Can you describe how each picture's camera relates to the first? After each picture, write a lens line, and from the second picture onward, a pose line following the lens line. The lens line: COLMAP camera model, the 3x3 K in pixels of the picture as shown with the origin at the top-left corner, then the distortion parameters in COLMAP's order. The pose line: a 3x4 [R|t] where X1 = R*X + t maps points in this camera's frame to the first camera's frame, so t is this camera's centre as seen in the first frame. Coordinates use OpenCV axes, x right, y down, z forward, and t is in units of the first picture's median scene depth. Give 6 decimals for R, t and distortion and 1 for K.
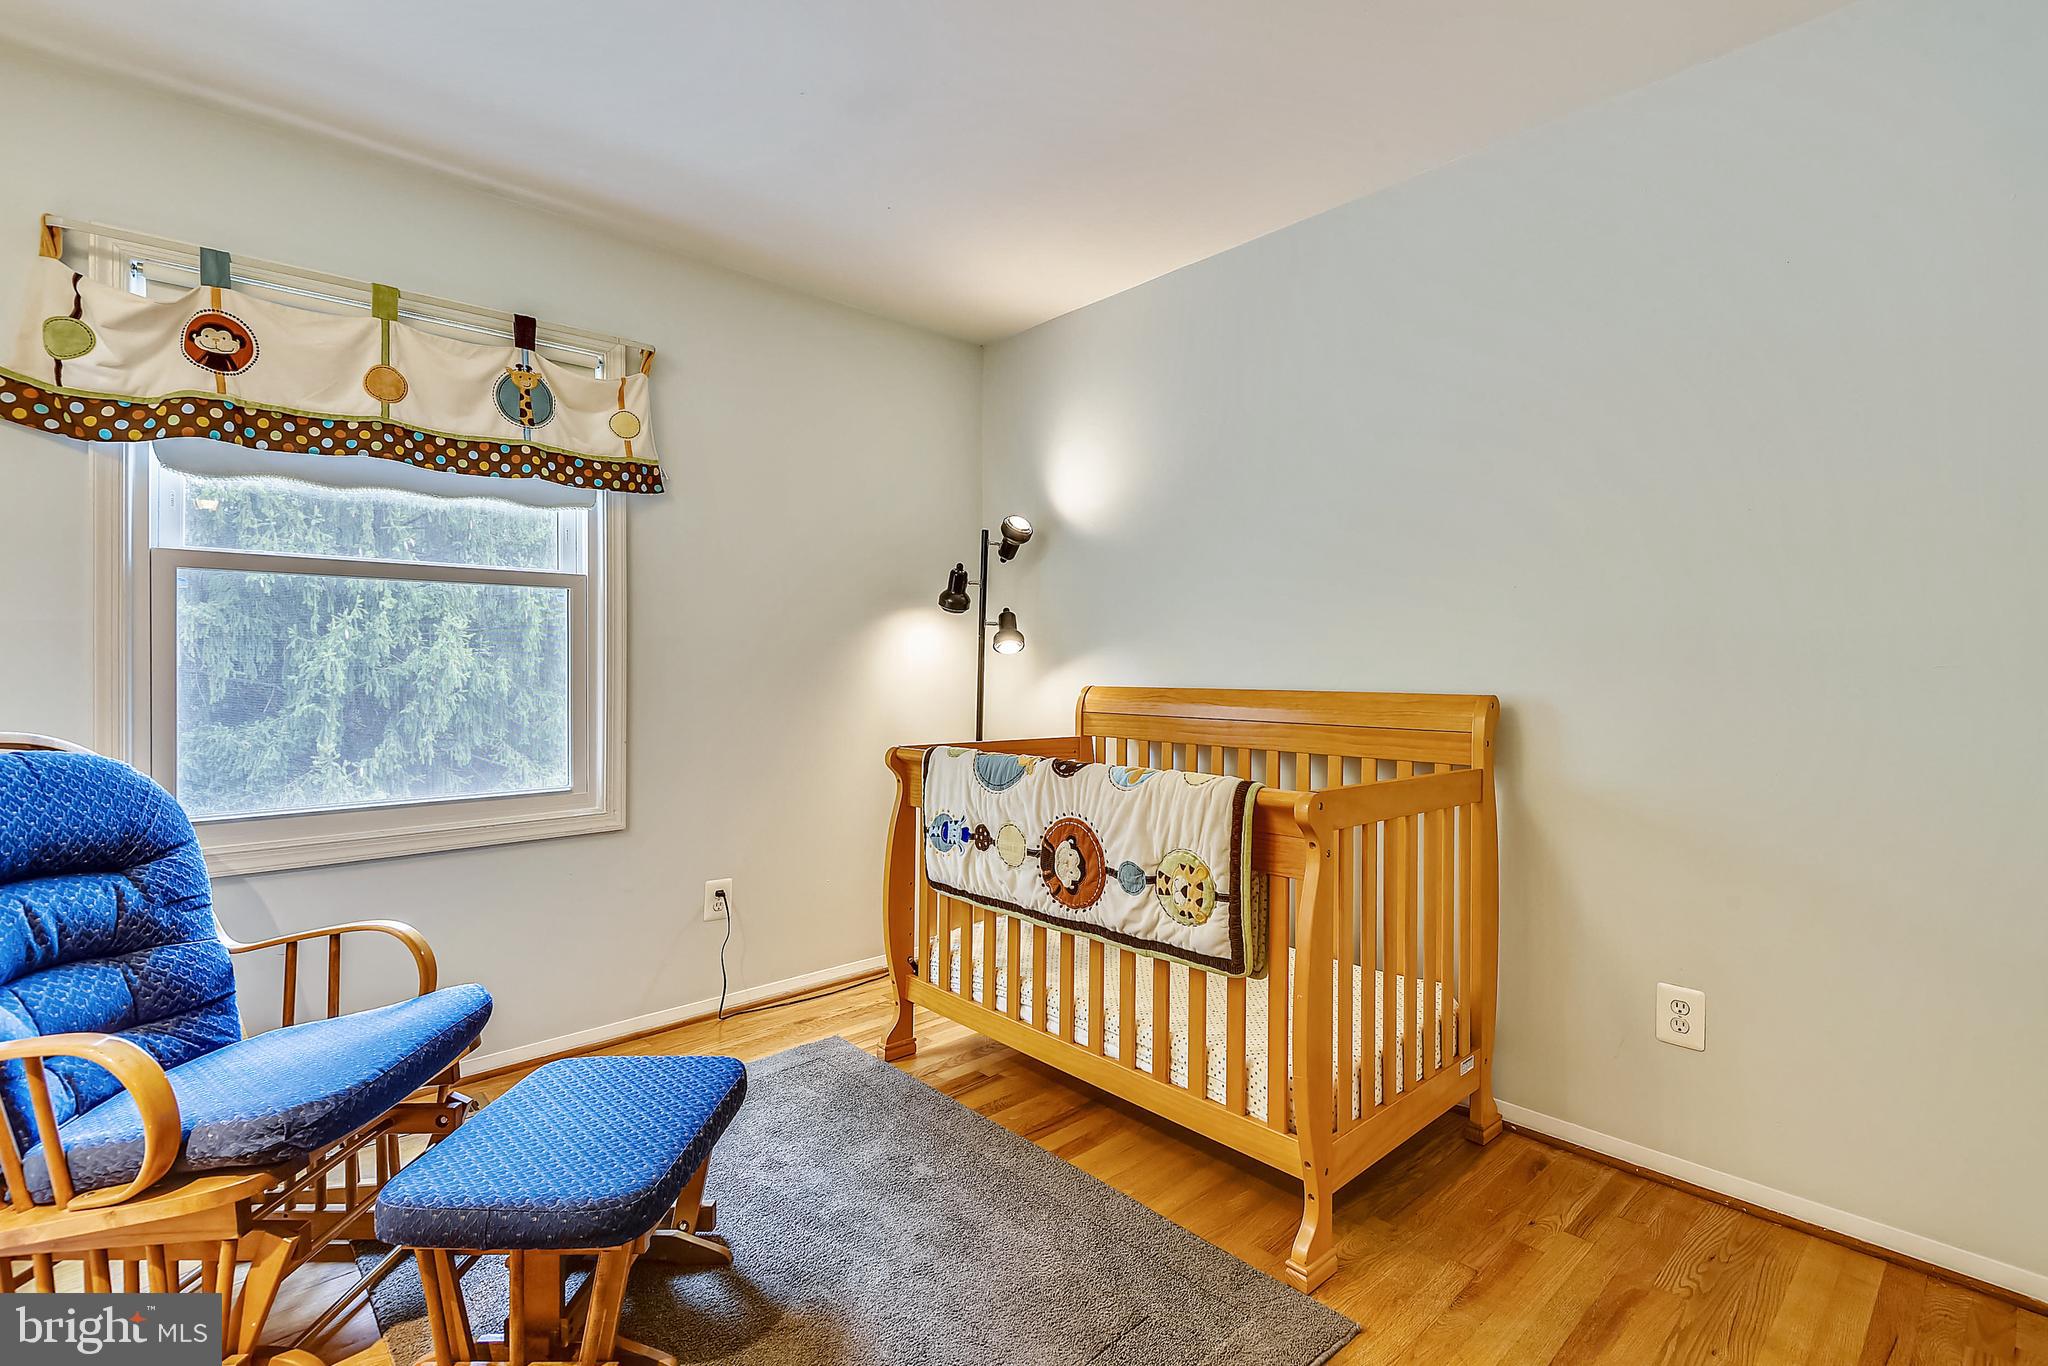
lens RADIAL K [[929.9, 0, 1051.2], [0, 929.9, 667.1], [0, 0, 1]] dist [-0.000124, -0.000815]
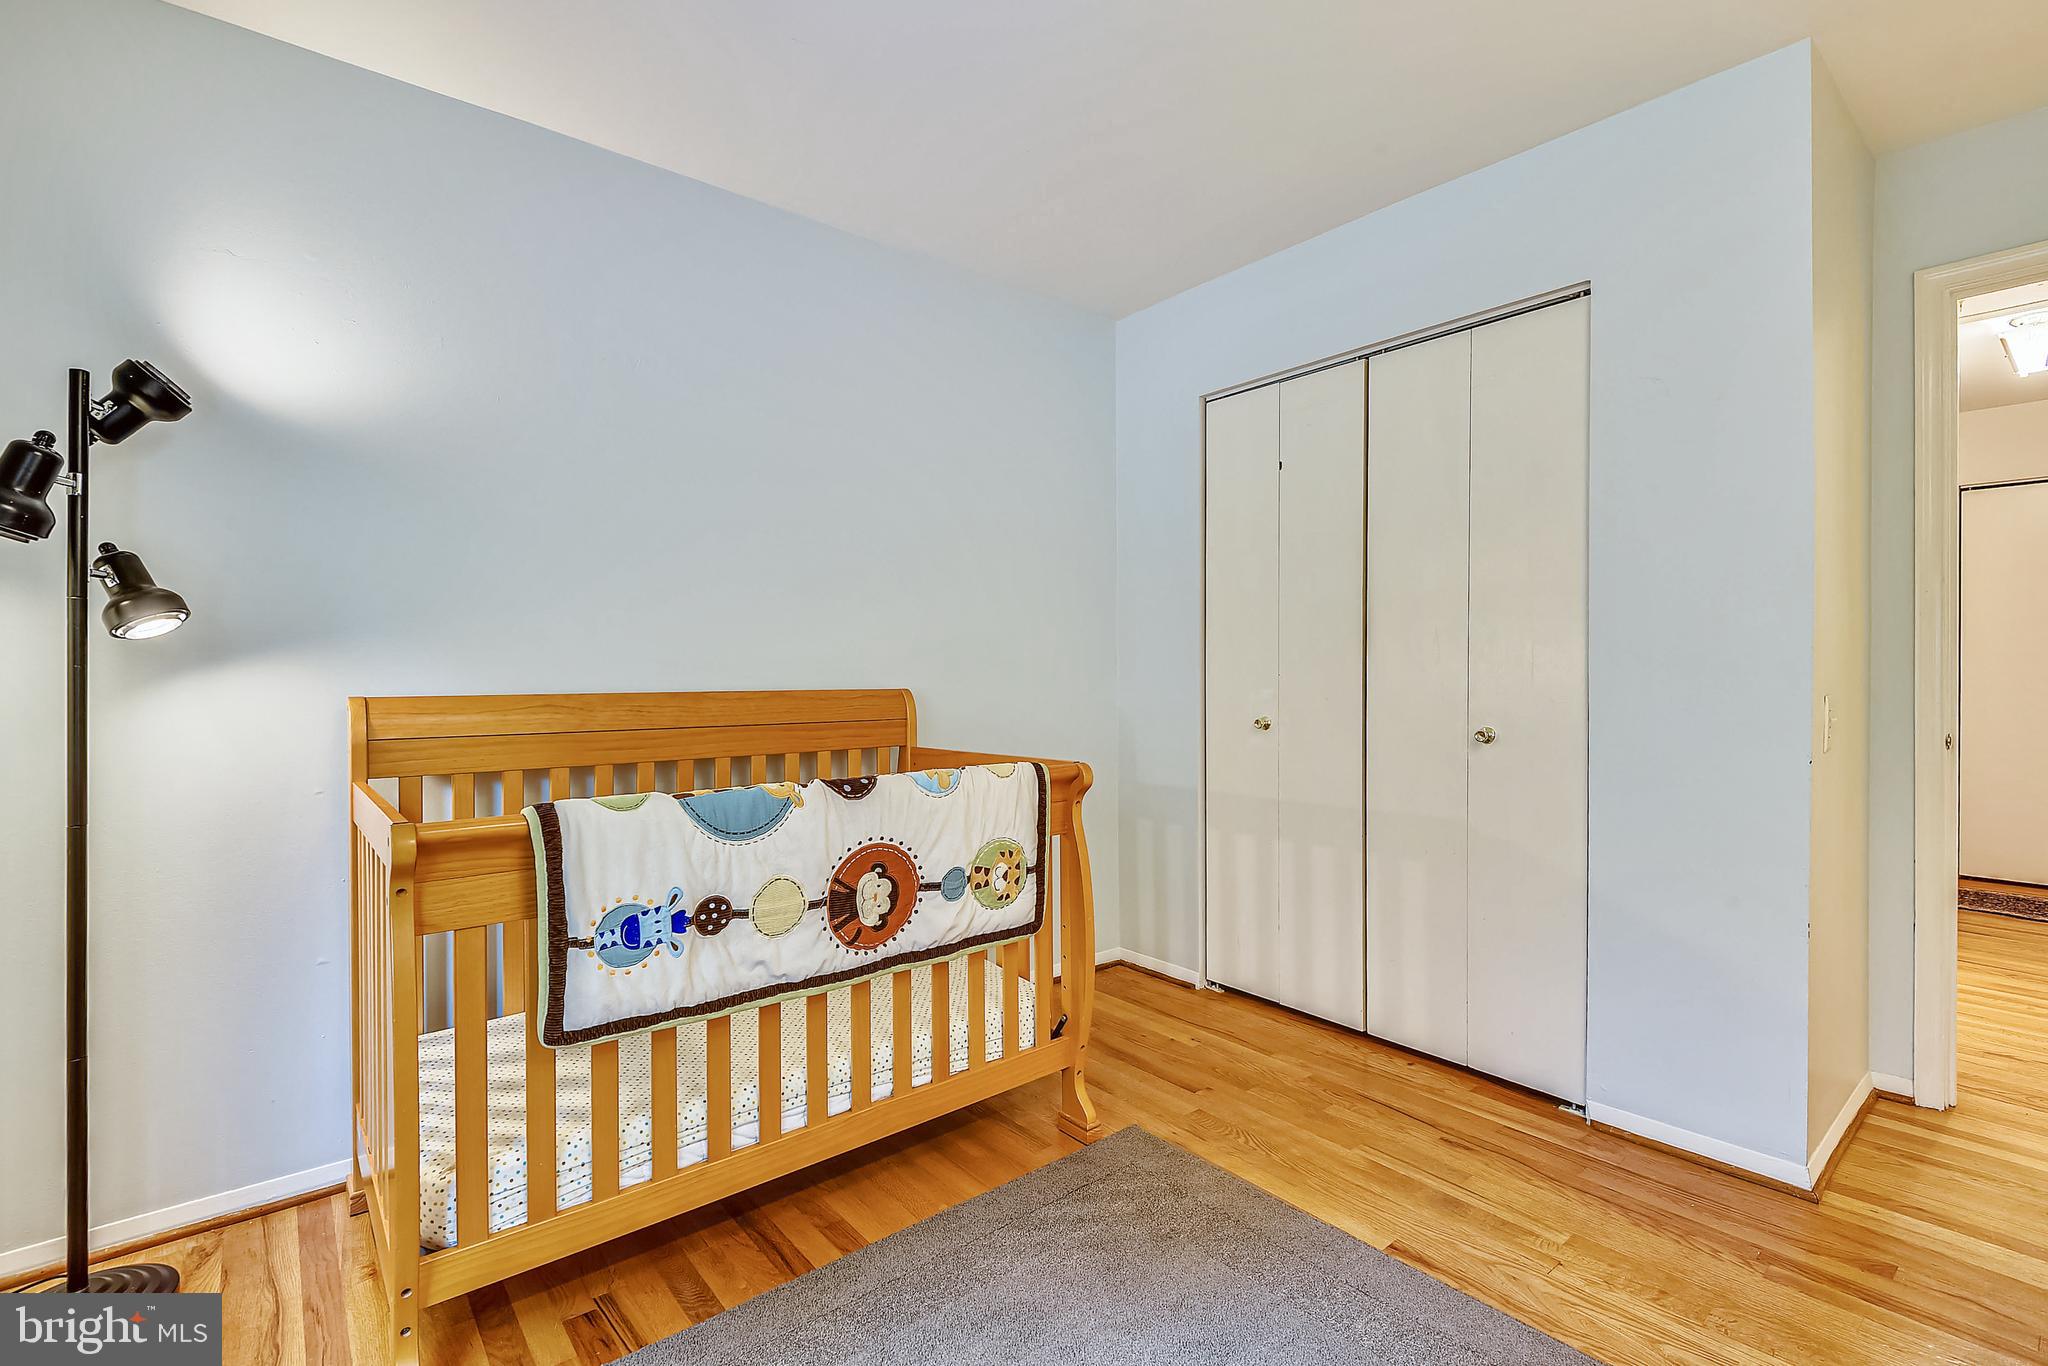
lens RADIAL K [[929.9, 0, 1051.2], [0, 929.9, 667.1], [0, 0, 1]] dist [-0.000124, -0.000815]
pose [[0.035983, -0.003506, 0.999346, -0.831174], [-0.014038, 0.999893, 0.004013, -0.006585], [-0.999254, -0.014173, 0.035930, 0.809016]]
